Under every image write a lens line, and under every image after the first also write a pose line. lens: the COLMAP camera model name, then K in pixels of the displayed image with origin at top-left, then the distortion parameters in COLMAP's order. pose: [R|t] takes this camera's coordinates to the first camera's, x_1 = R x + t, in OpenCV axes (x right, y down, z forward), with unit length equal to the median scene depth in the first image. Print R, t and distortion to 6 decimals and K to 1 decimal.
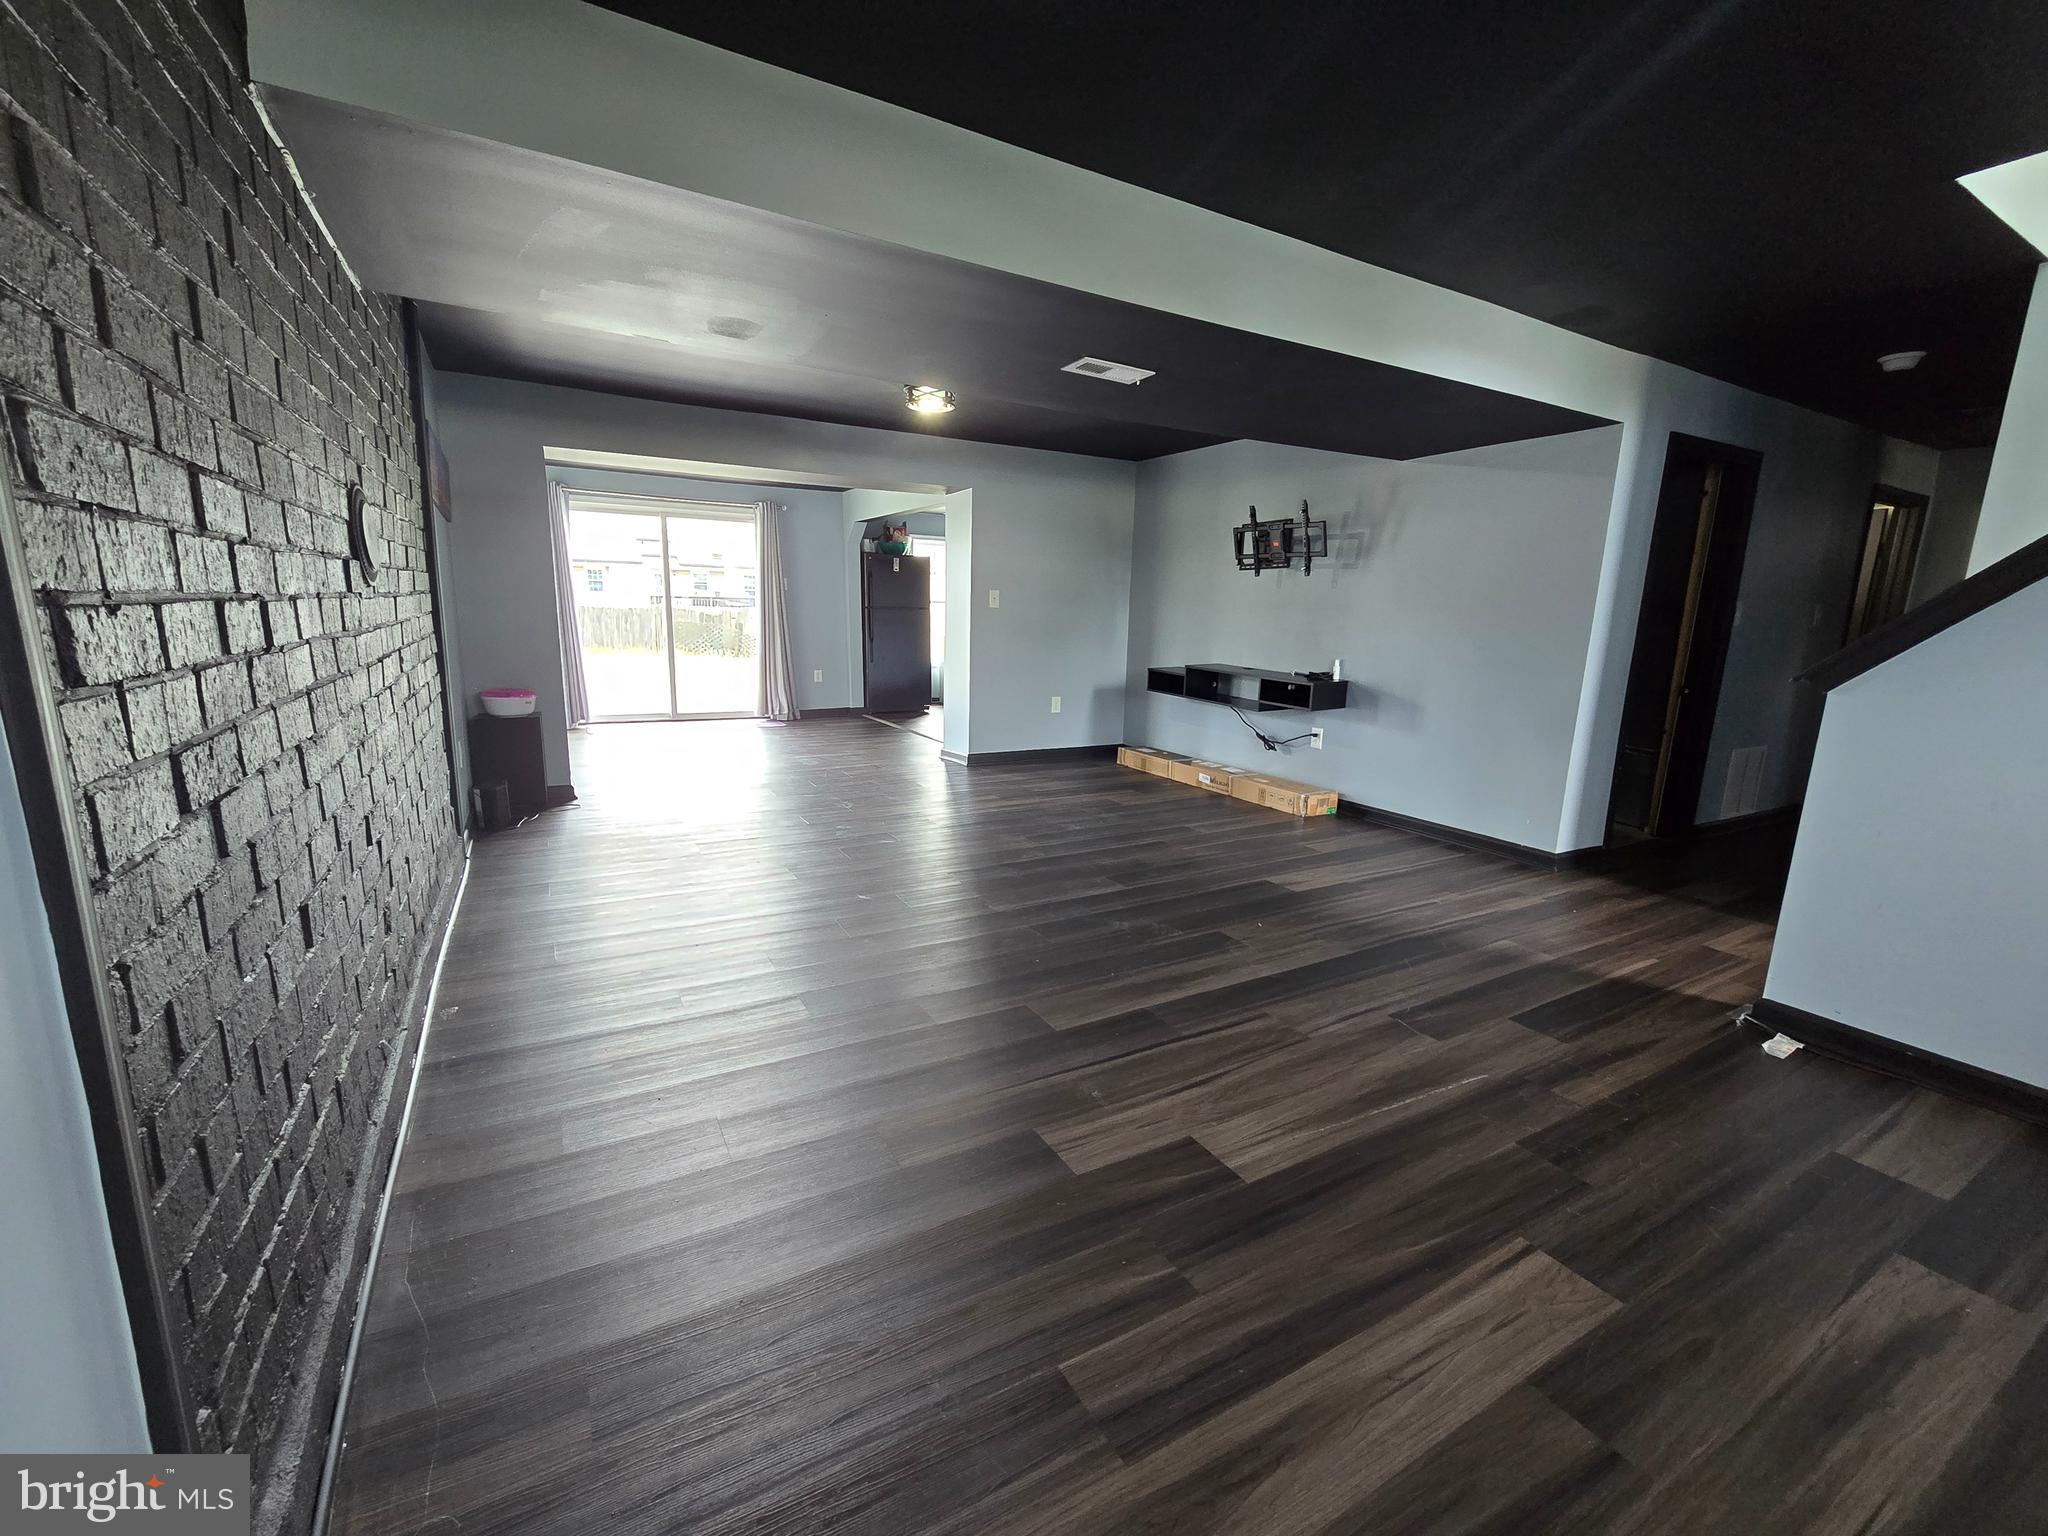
lens RADIAL K [[839.5, 0, 1015.3], [0, 839.5, 771.2], [0, 0, 1]] dist [-0.004586, 0.000817]
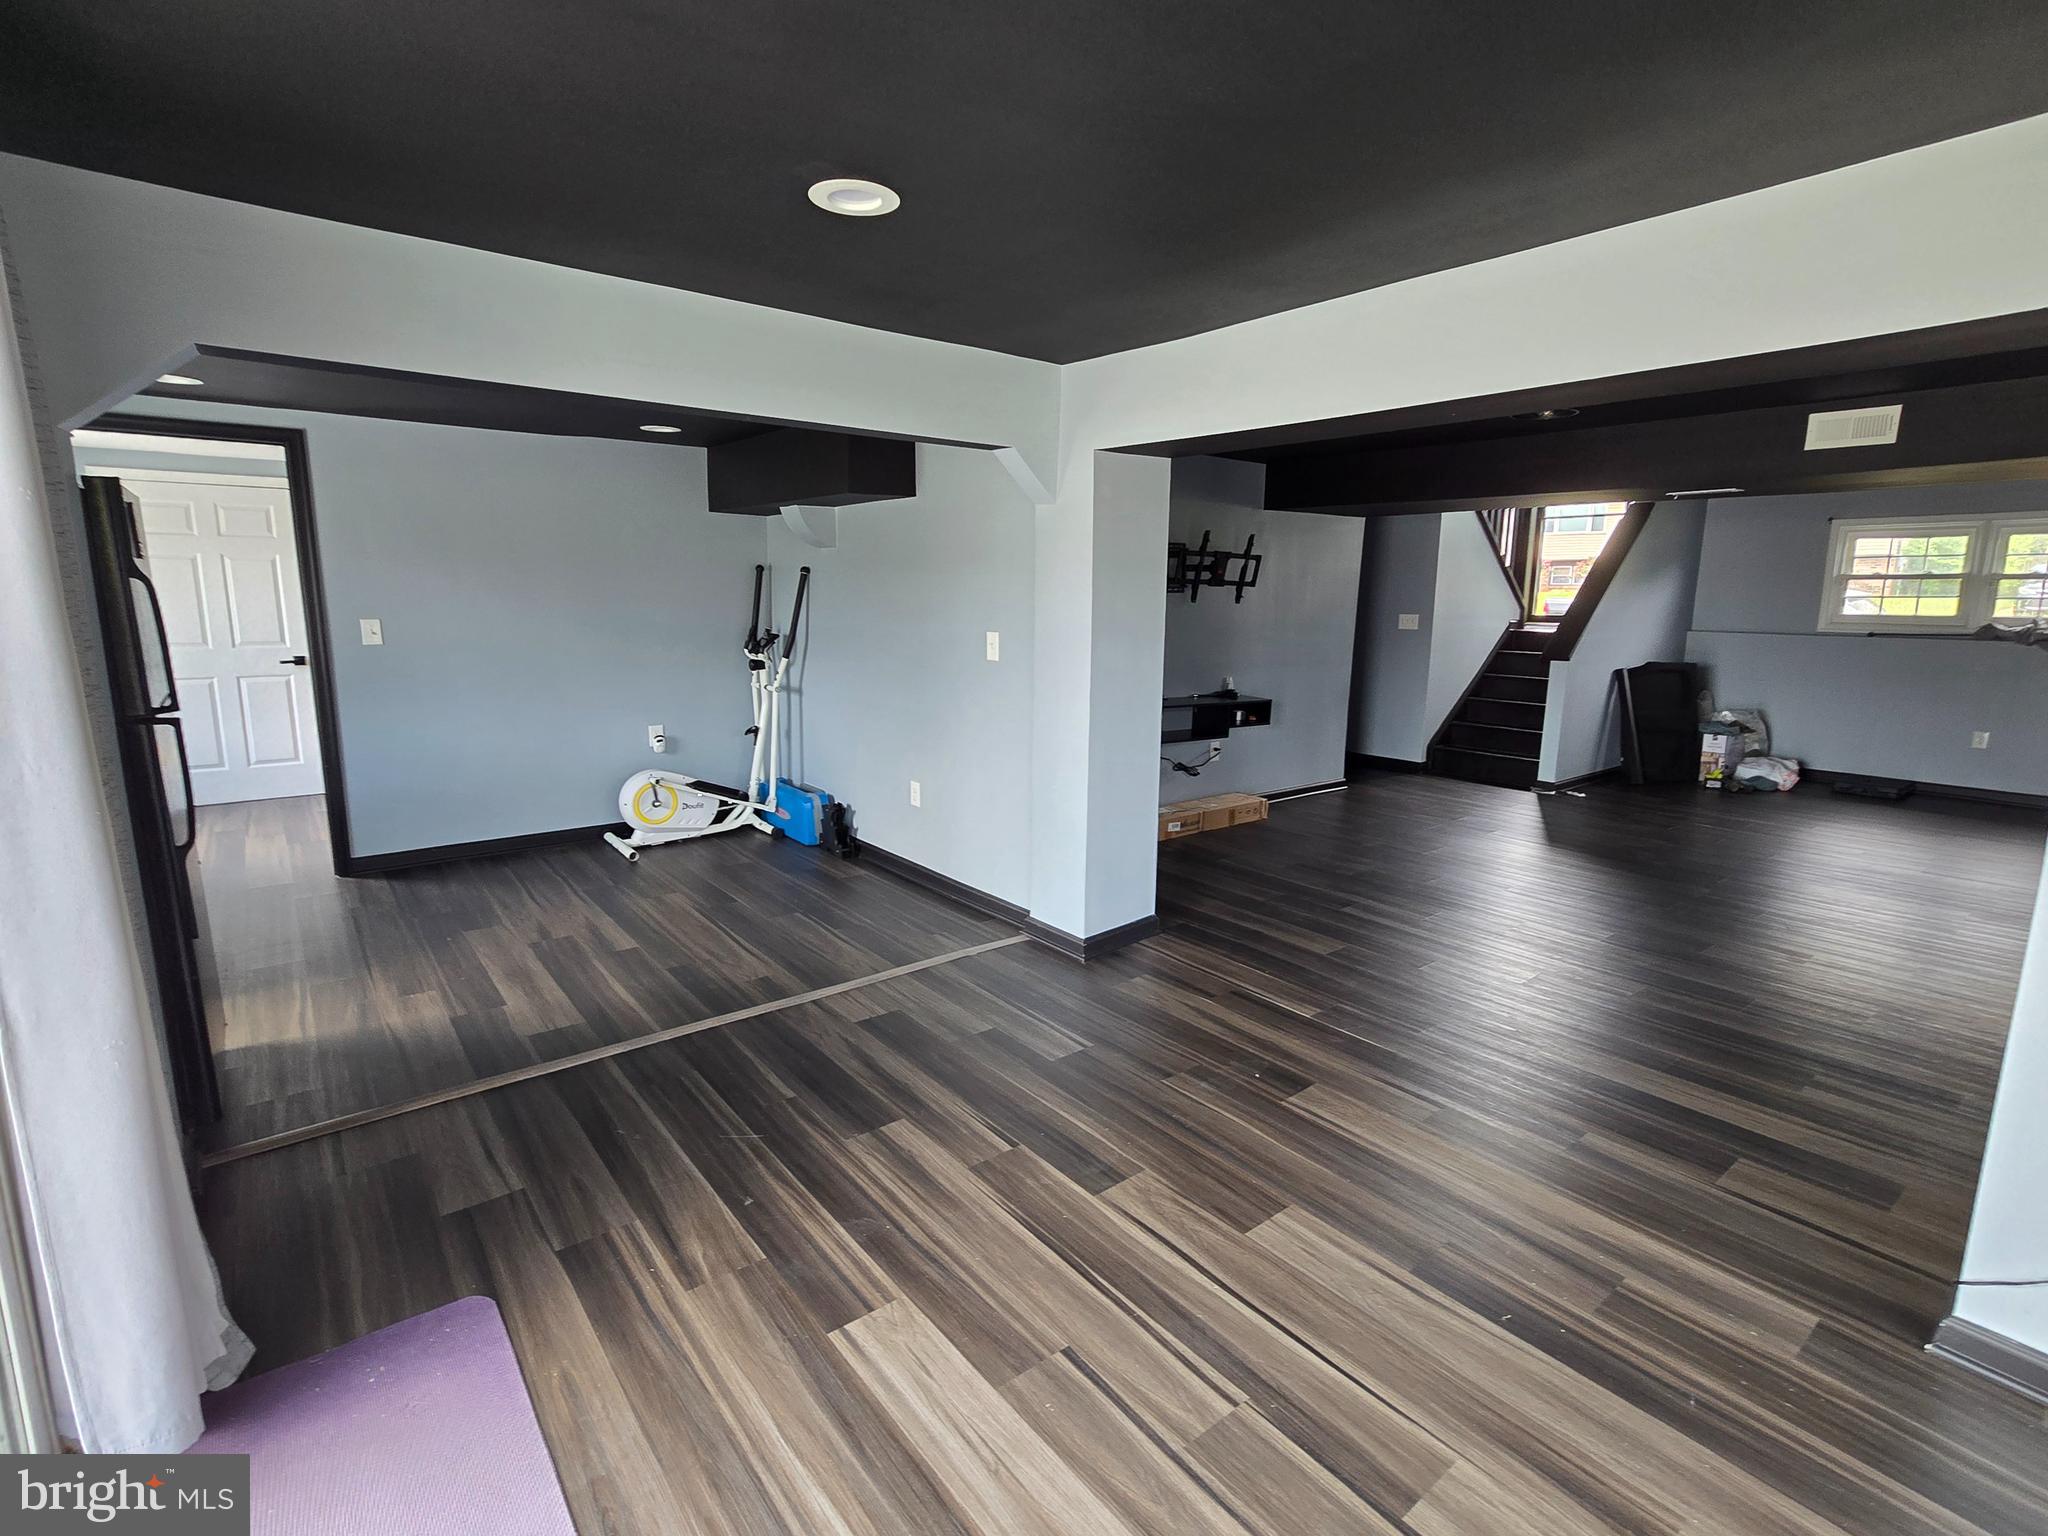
lens RADIAL K [[973.6, 0, 1039.7], [0, 973.6, 762.6], [0, 0, 1]] dist [-0.000472, 0.000792]
pose [[-0.156585, -0.195992, 0.968023, -1.056755], [0.174238, 0.959259, 0.222402, -0.445330], [-0.972174, 0.203491, -0.116056, 1.778080]]
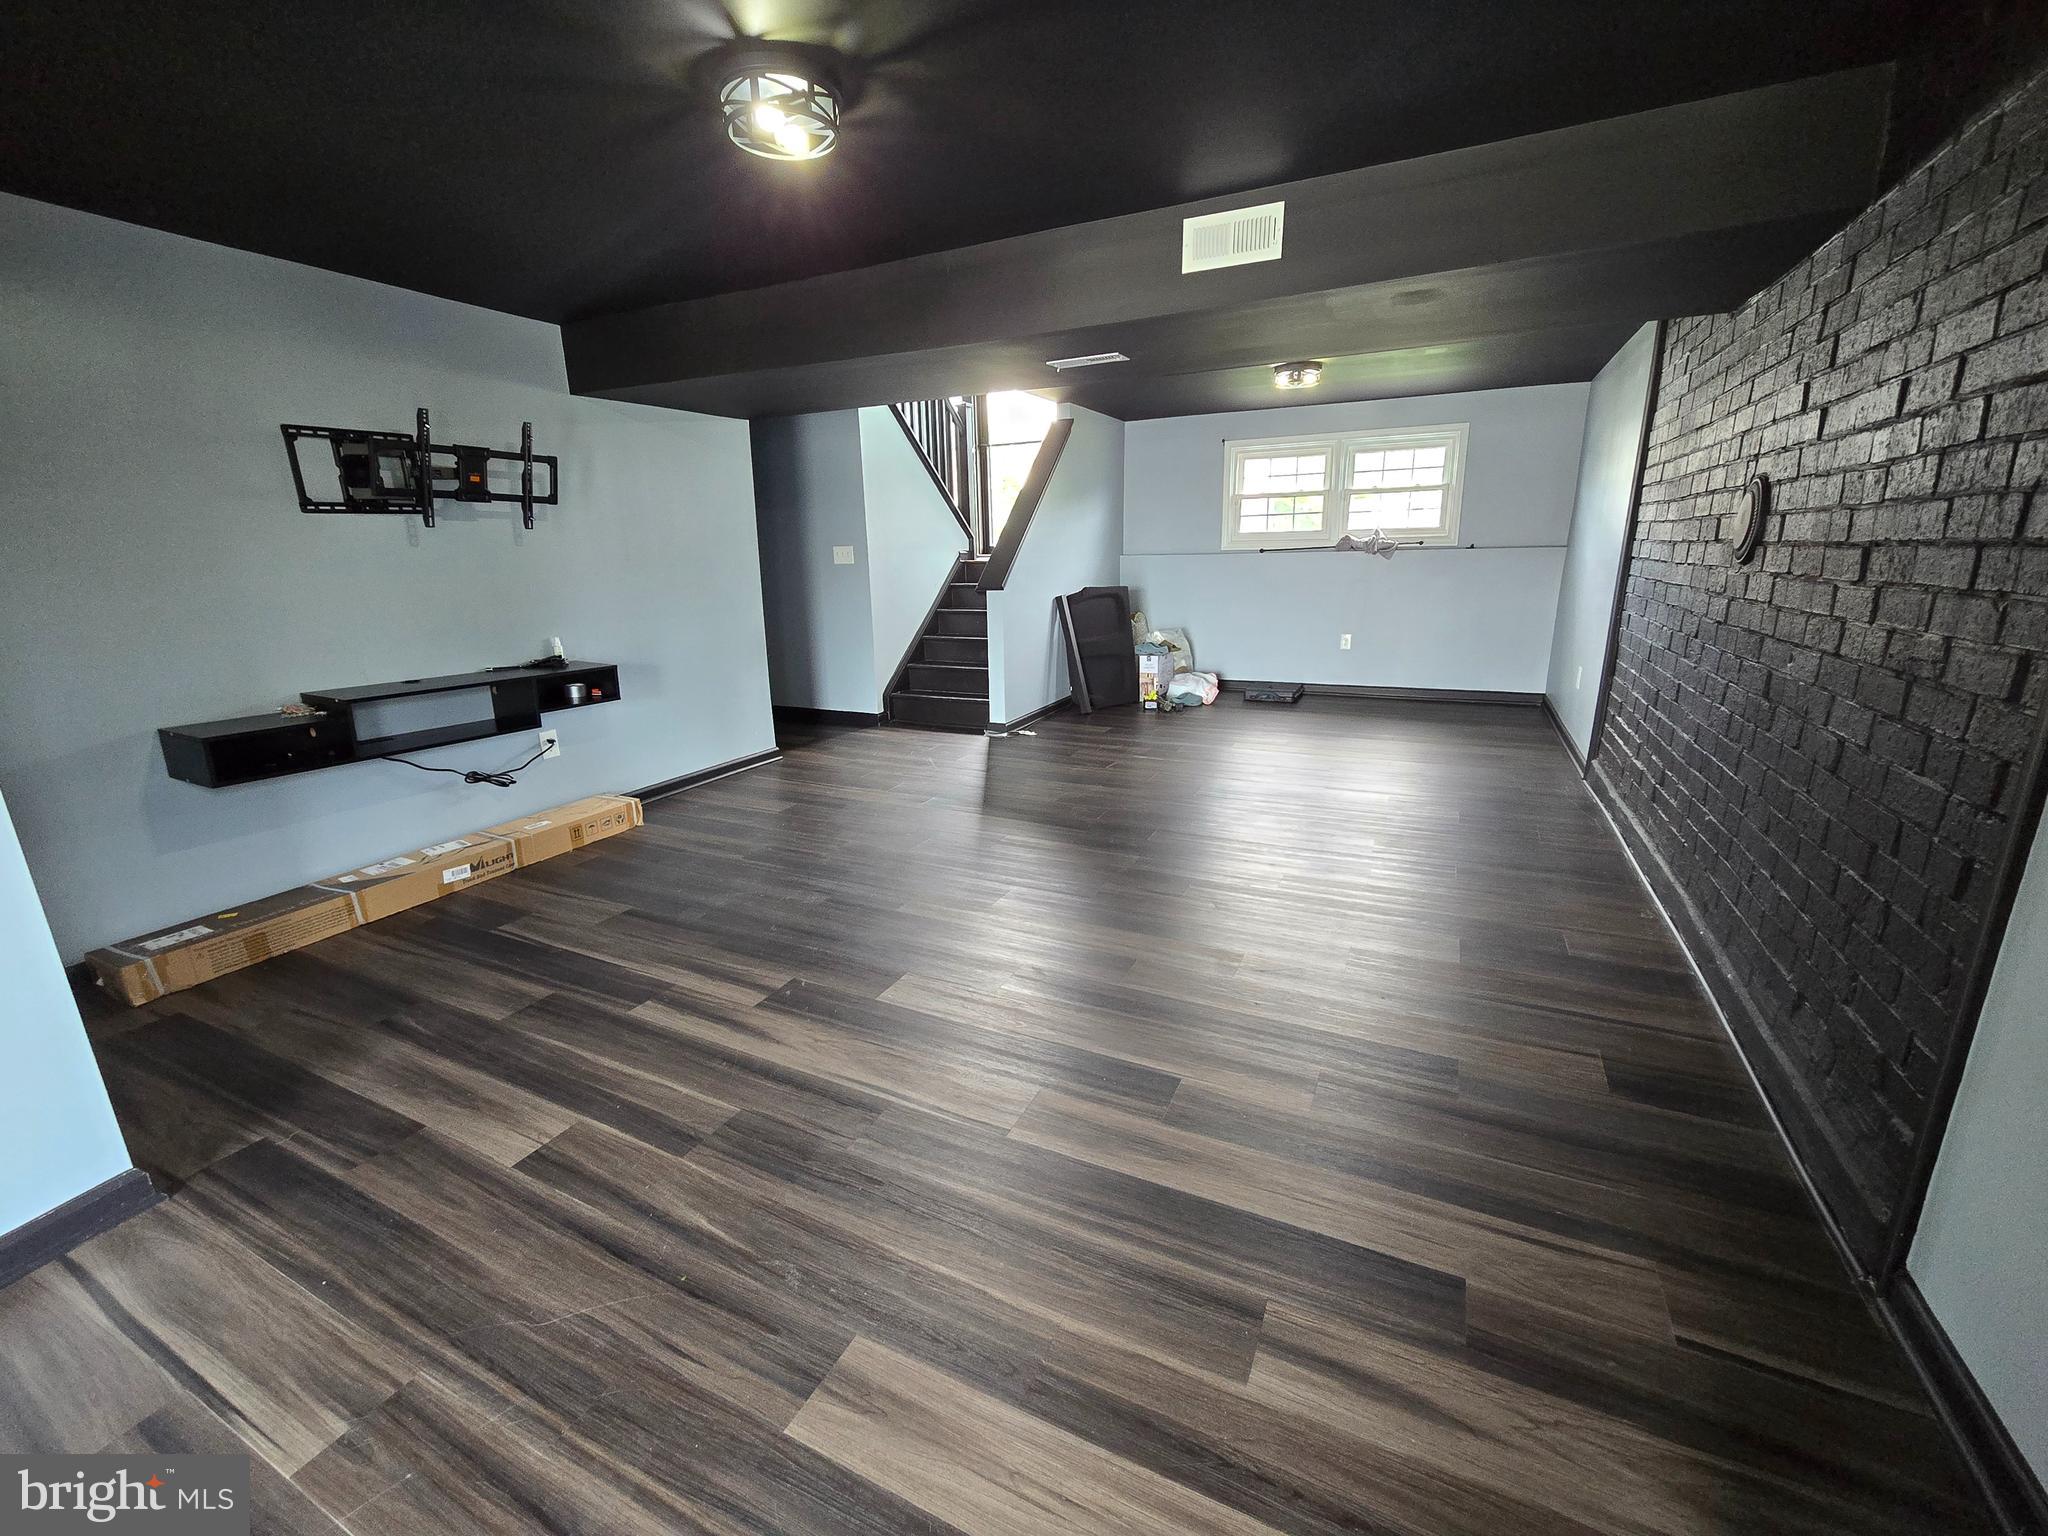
lens RADIAL K [[839.5, 0, 1019.6], [0, 839.5, 773.5], [0, 0, 1]] dist [-0.004586, 0.000817]
pose [[-0.560984, -0.227471, 0.795961, -0.642633], [0.167233, 0.910543, 0.378080, -0.303114], [-0.810759, 0.345207, -0.472759, 1.333269]]
